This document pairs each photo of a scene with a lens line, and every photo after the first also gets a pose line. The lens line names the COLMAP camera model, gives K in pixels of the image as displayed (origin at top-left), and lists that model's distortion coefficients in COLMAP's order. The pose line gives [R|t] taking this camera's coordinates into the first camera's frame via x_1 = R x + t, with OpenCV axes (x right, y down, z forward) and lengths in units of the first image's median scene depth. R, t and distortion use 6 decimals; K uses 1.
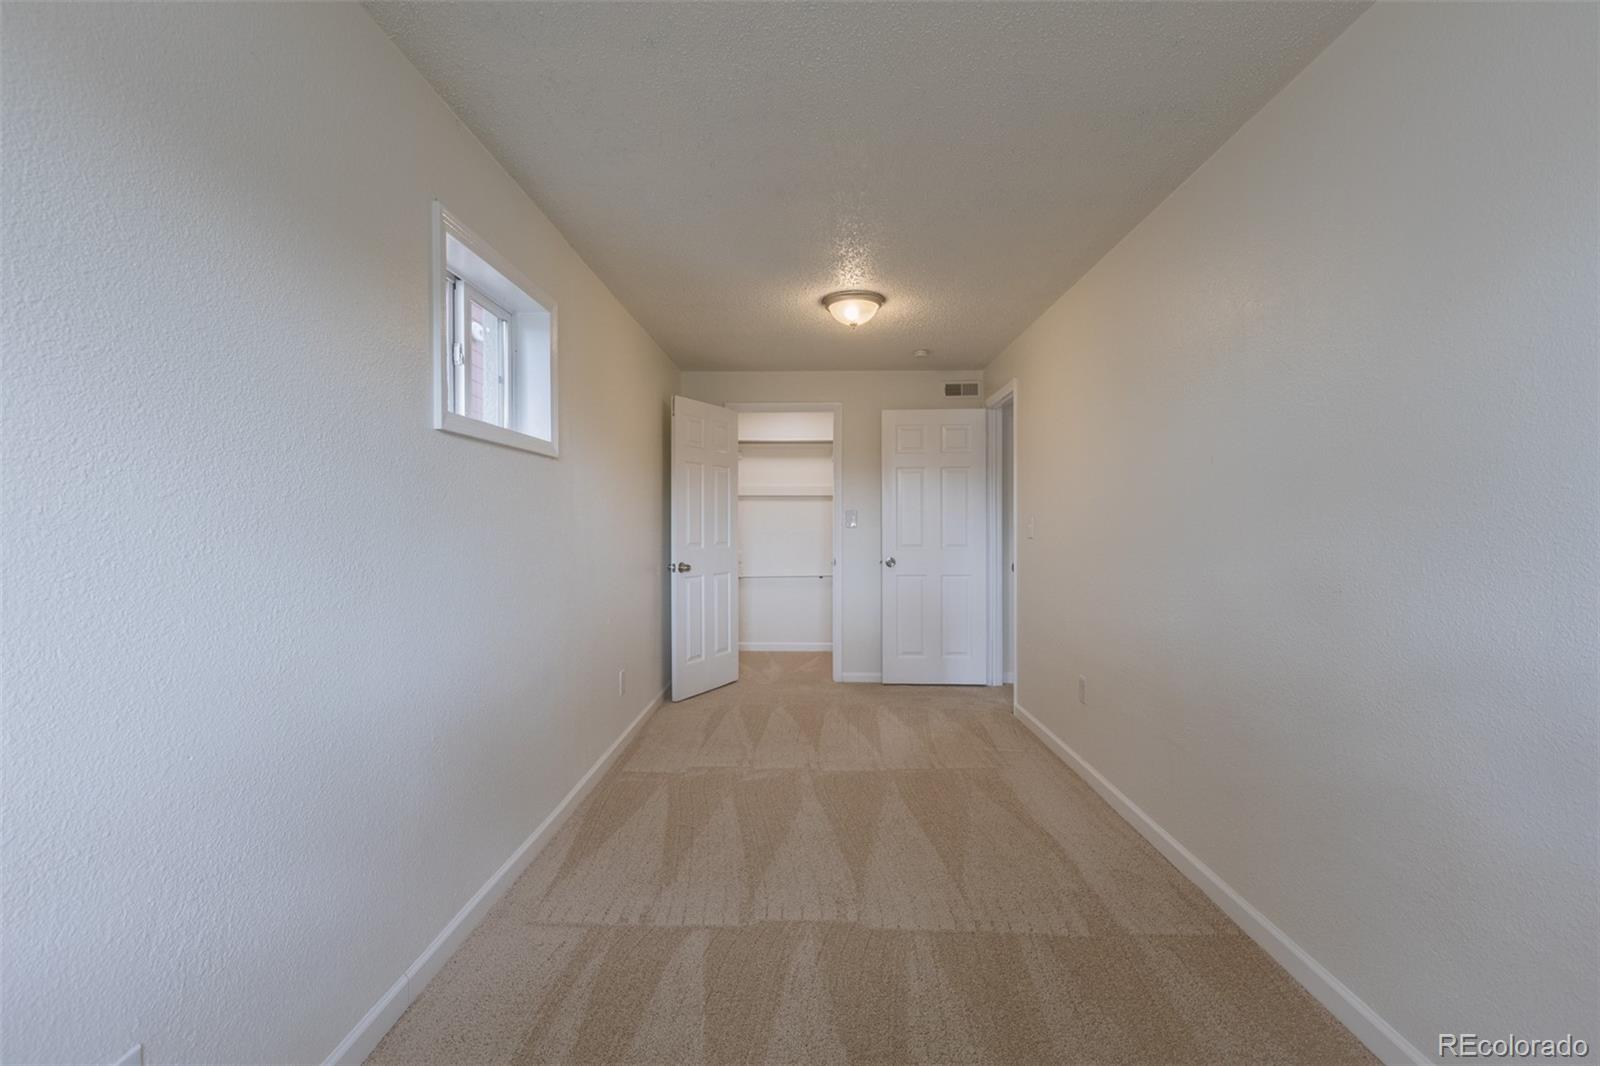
lens RADIAL K [[720.6, 0, 798.5], [0, 720.6, 527.5], [0, 0, 1]] dist [-0.000617, 0.000160]
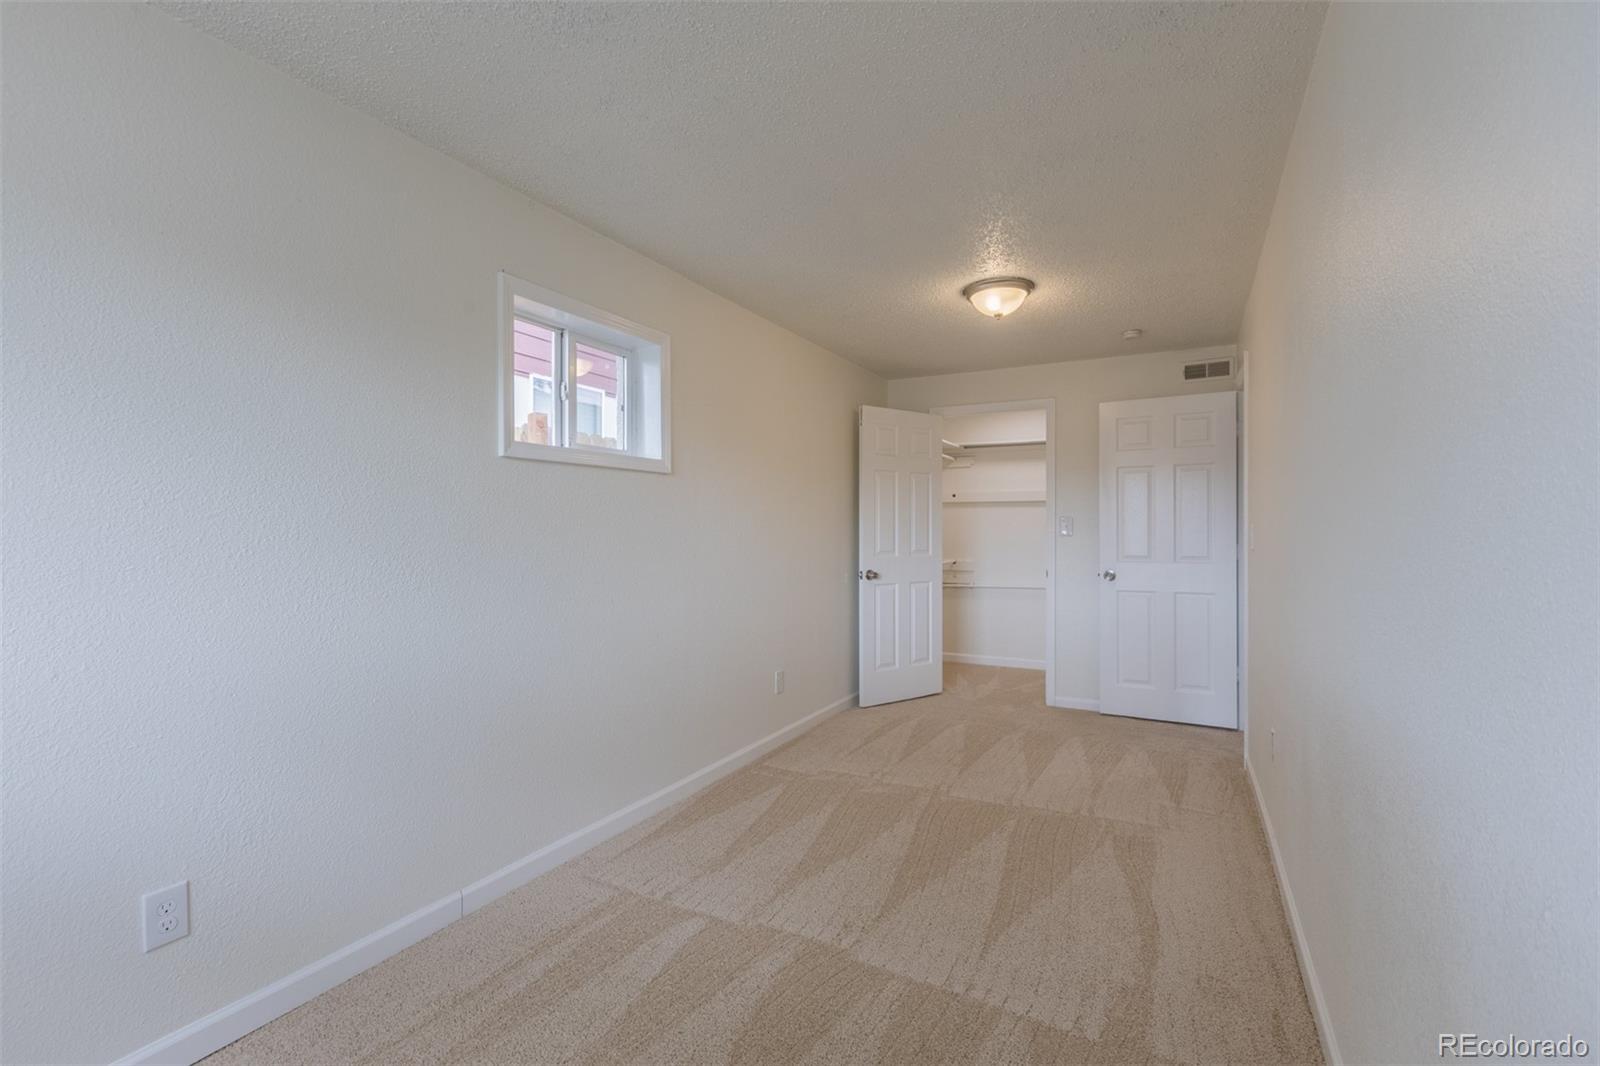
lens RADIAL K [[719.8, 0, 790.9], [0, 719.8, 532.2], [0, 0, 1]] dist [-0.001020, -0.000325]
pose [[0.893205, 0.000848, -0.449650, 0.249045], [-0.002050, 0.999996, -0.002186, -0.002682], [0.449646, 0.002875, 0.893202, 0.062677]]
